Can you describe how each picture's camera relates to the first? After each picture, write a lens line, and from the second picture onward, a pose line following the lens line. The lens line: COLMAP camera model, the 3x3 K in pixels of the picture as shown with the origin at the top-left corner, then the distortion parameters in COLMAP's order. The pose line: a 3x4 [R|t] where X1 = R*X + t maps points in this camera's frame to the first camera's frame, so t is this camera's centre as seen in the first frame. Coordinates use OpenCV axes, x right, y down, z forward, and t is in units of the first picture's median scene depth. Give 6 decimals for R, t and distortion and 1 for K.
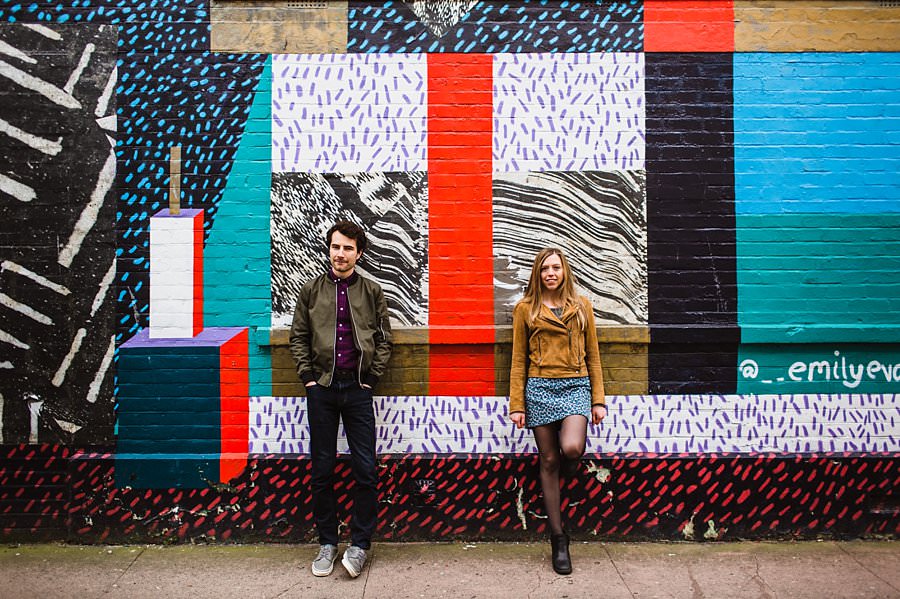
lens RADIAL K [[901.9, 0, 452.3], [0, 901.9, 295.9], [0, 0, 1]] dist [-0.055066, 0.000000]
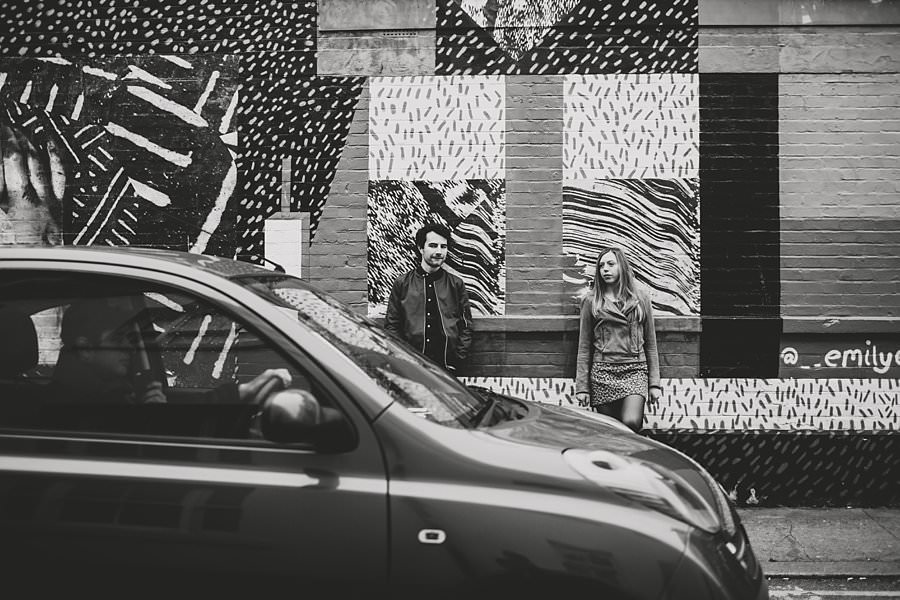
lens RADIAL K [[901.9, 0, 458.3], [0, 901.9, 298.9], [0, 0, 1]] dist [-0.055066, 0.000000]
pose [[0.996768, 0.007249, -0.080008, 0.005818], [-0.006528, 0.999936, 0.009273, 0.002142], [0.080070, -0.008721, 0.996751, -0.140675]]
